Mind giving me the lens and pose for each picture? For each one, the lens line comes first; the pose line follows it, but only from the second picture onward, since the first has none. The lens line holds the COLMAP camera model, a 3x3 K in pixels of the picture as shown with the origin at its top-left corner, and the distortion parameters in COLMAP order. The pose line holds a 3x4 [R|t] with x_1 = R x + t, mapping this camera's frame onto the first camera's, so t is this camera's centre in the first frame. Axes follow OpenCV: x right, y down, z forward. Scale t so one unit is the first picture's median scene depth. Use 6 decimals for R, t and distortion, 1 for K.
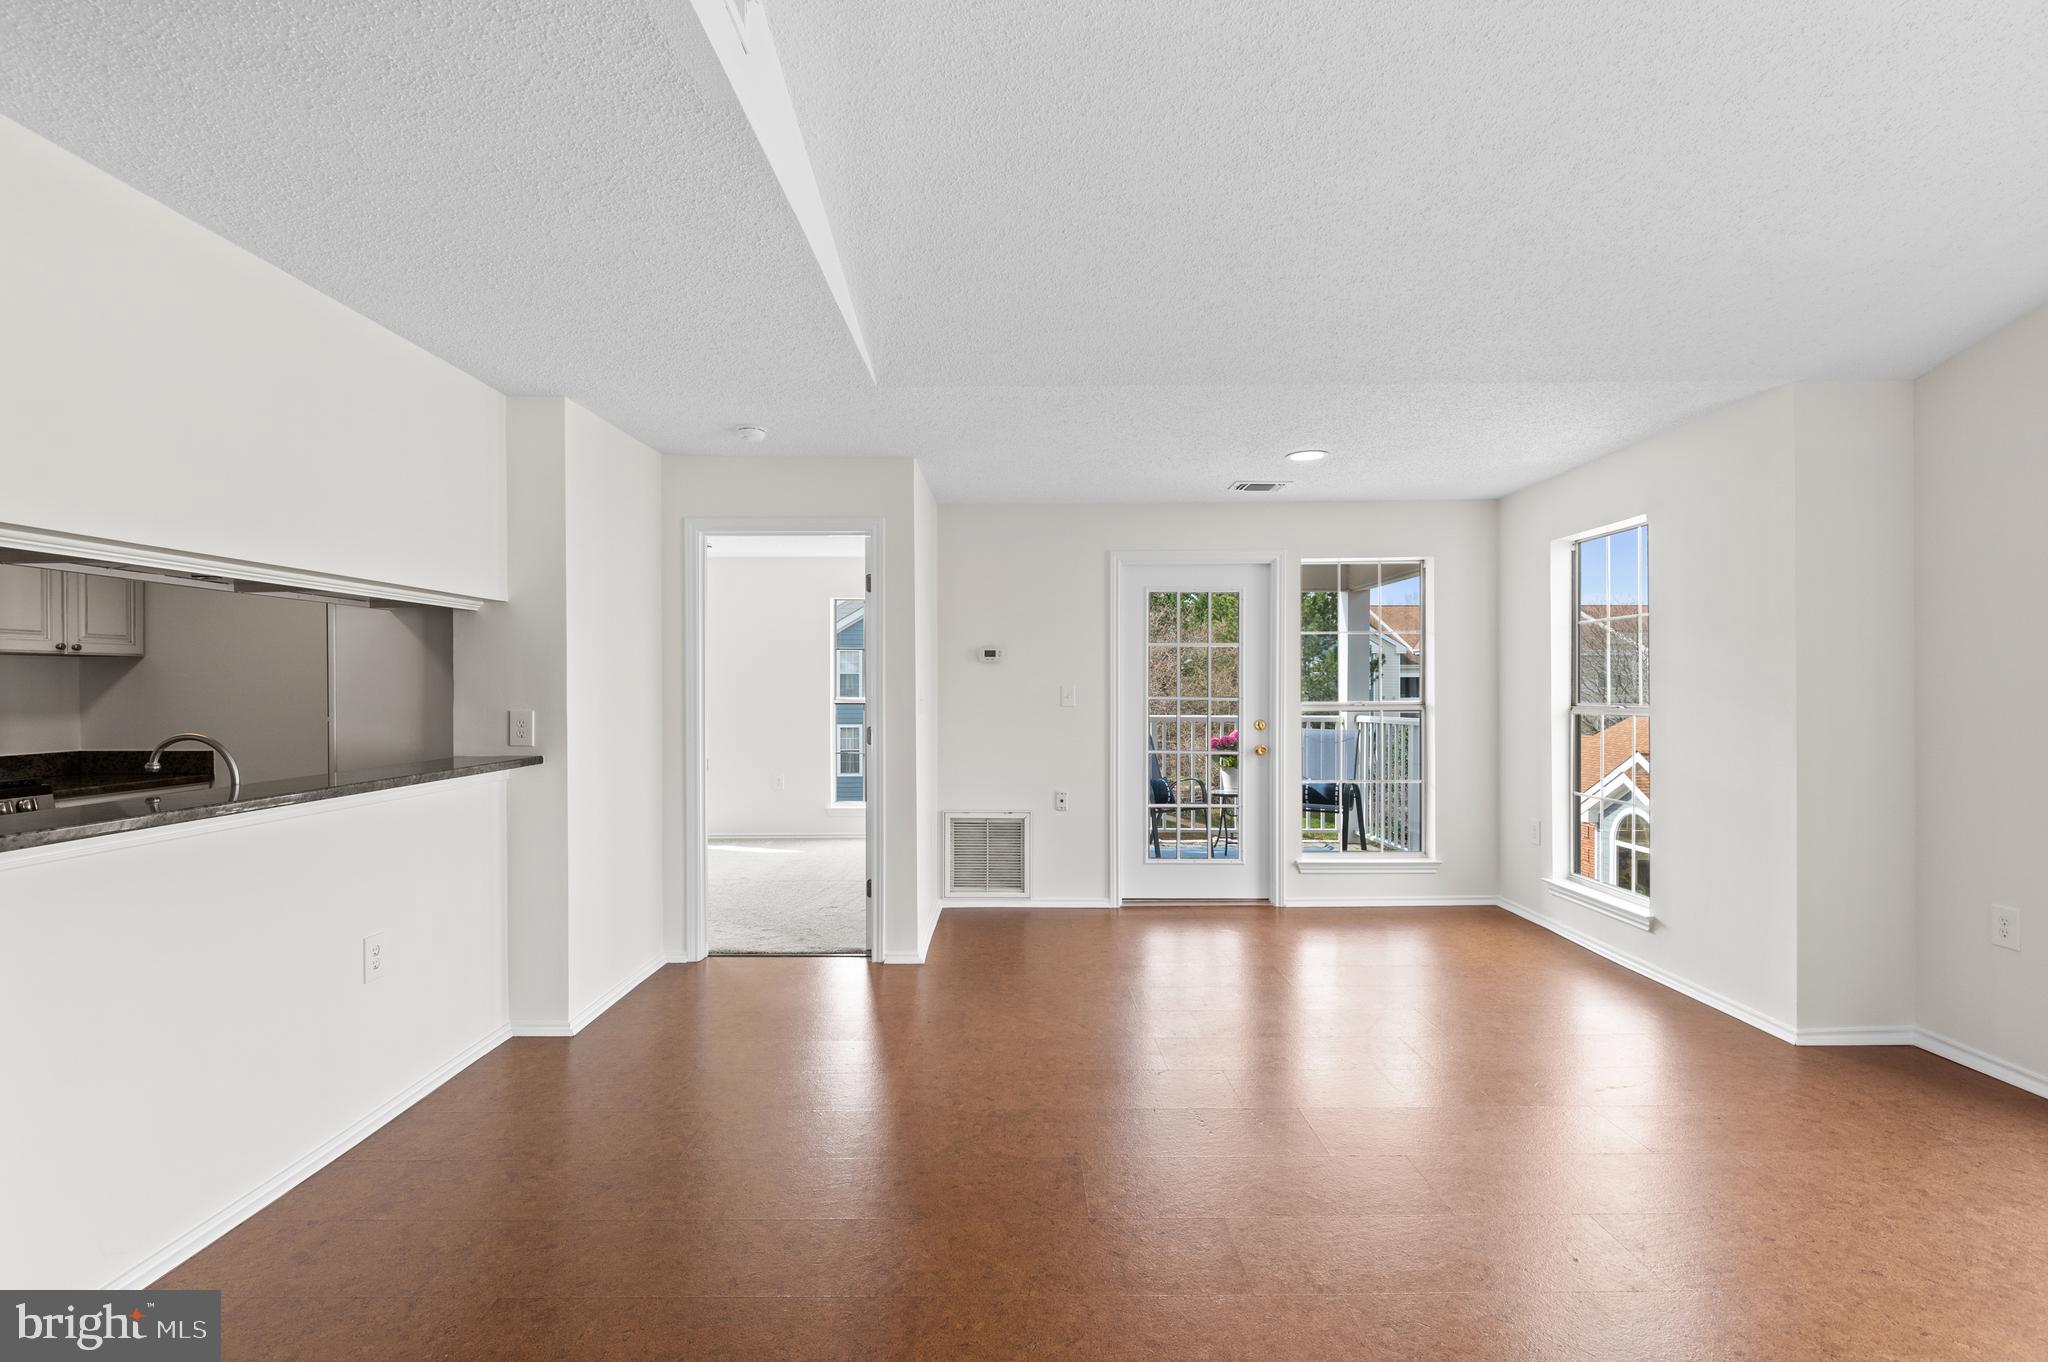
lens RADIAL K [[940.0, 0, 1018.6], [0, 940.0, 696.4], [0, 0, 1]] dist [0.006923, -0.007288]
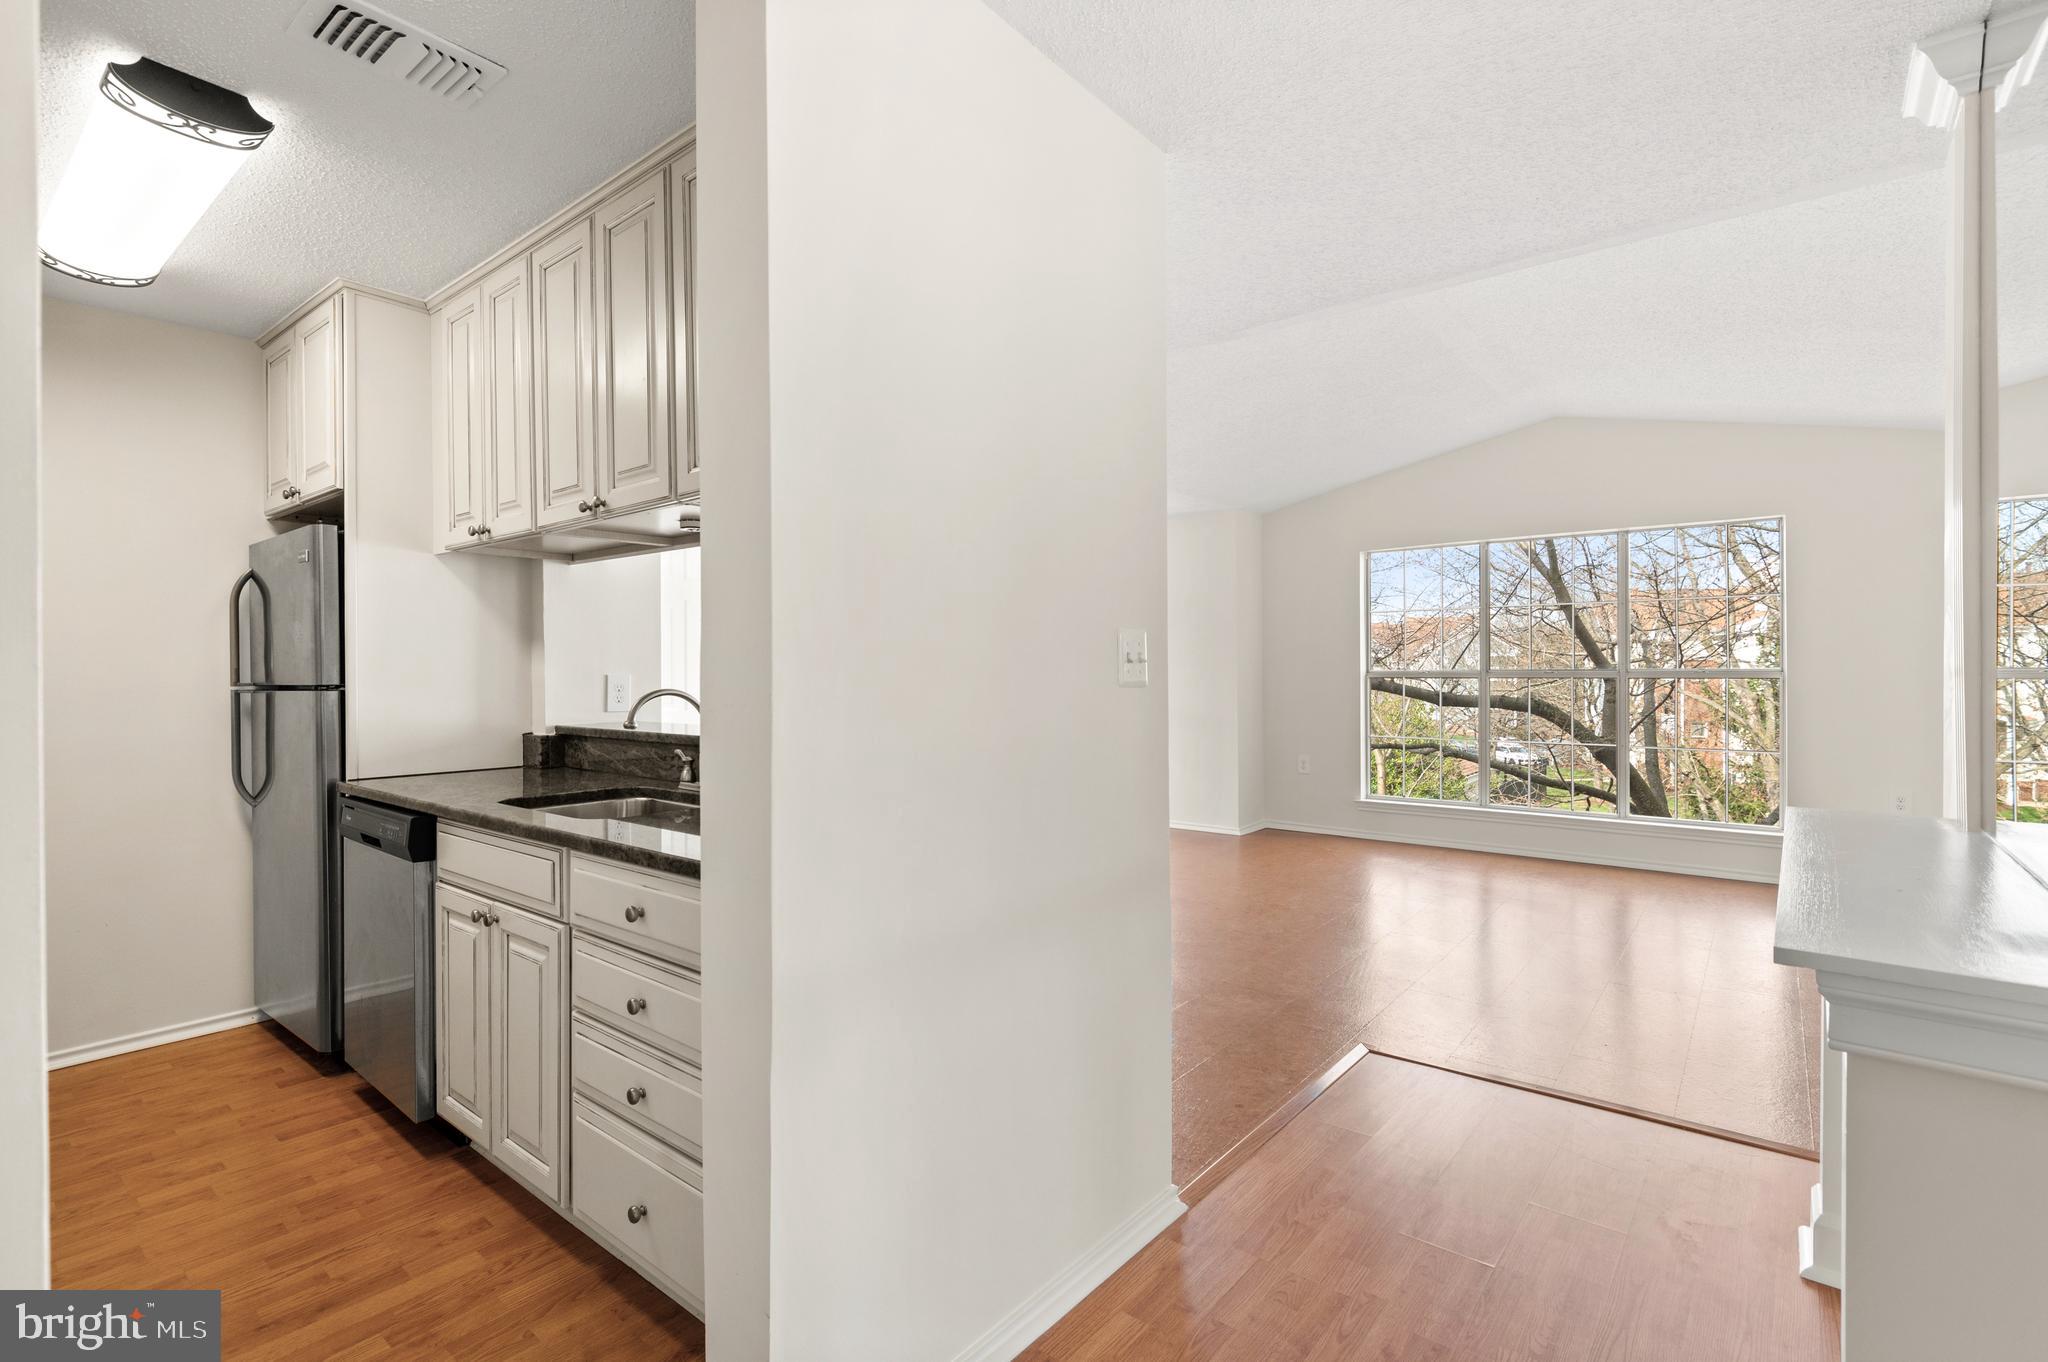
lens RADIAL K [[941.5, 0, 1023.4], [0, 941.5, 671.8], [0, 0, 1]] dist [0.004068, -0.007121]
pose [[0.624198, -0.003502, 0.781259, -0.647070], [0.012097, 0.999913, -0.005183, 0.014036], [-0.781173, 0.012686, 0.624186, 0.057234]]
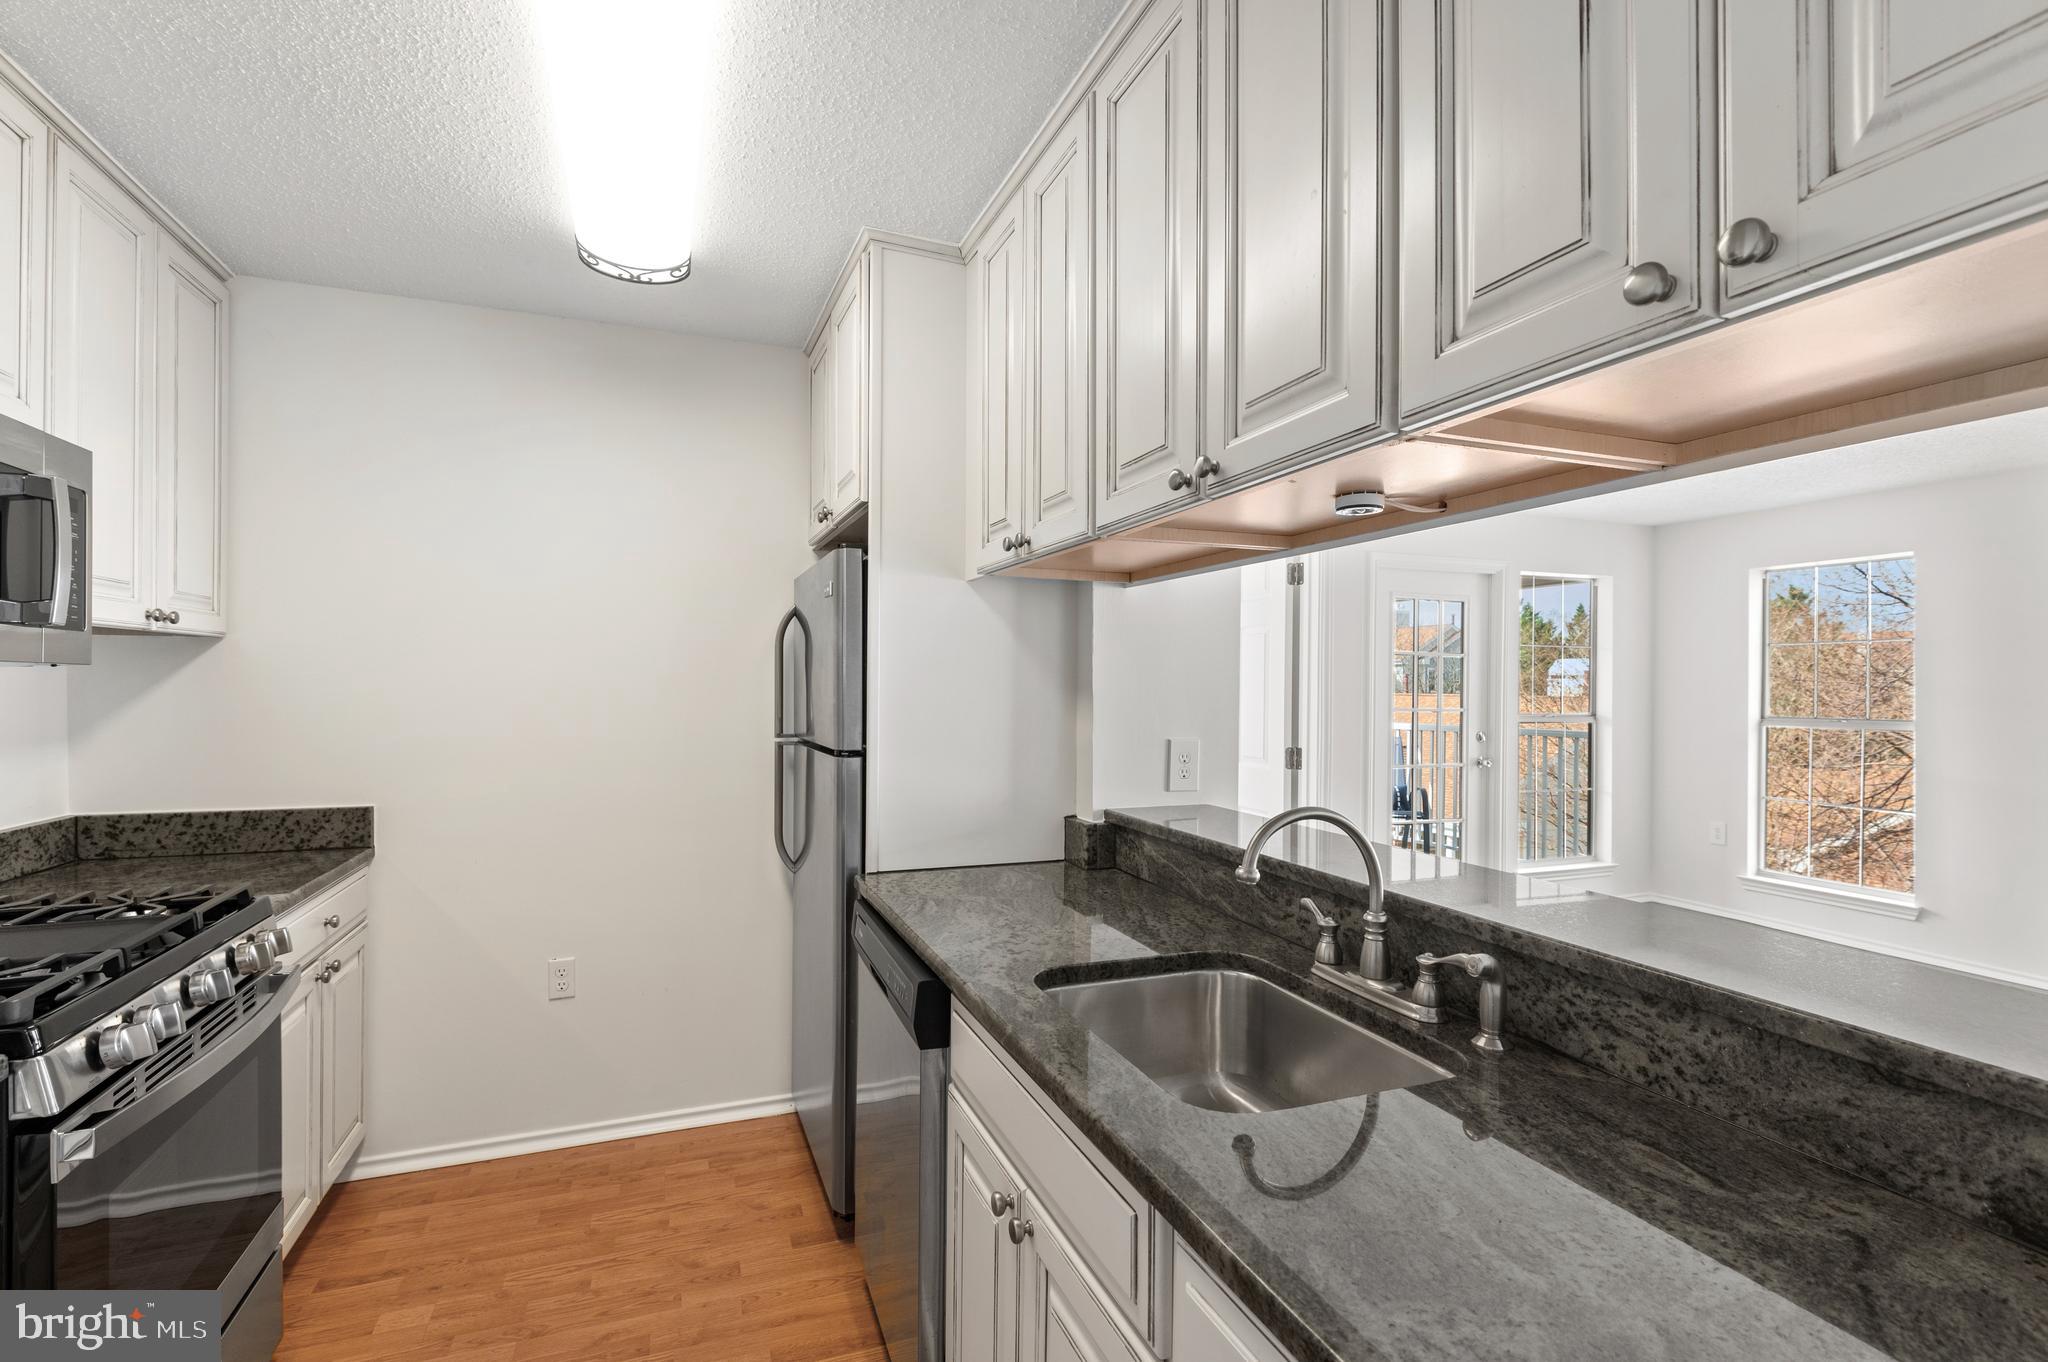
lens RADIAL K [[931.2, 0, 1021.0], [0, 931.2, 686.7], [0, 0, 1]] dist [0.009133, -0.008090]
pose [[0.931216, 0.009869, 0.364335, -0.562369], [-0.007445, 0.999940, -0.008057, -0.010316], [-0.364392, 0.004790, 0.931233, 0.267209]]
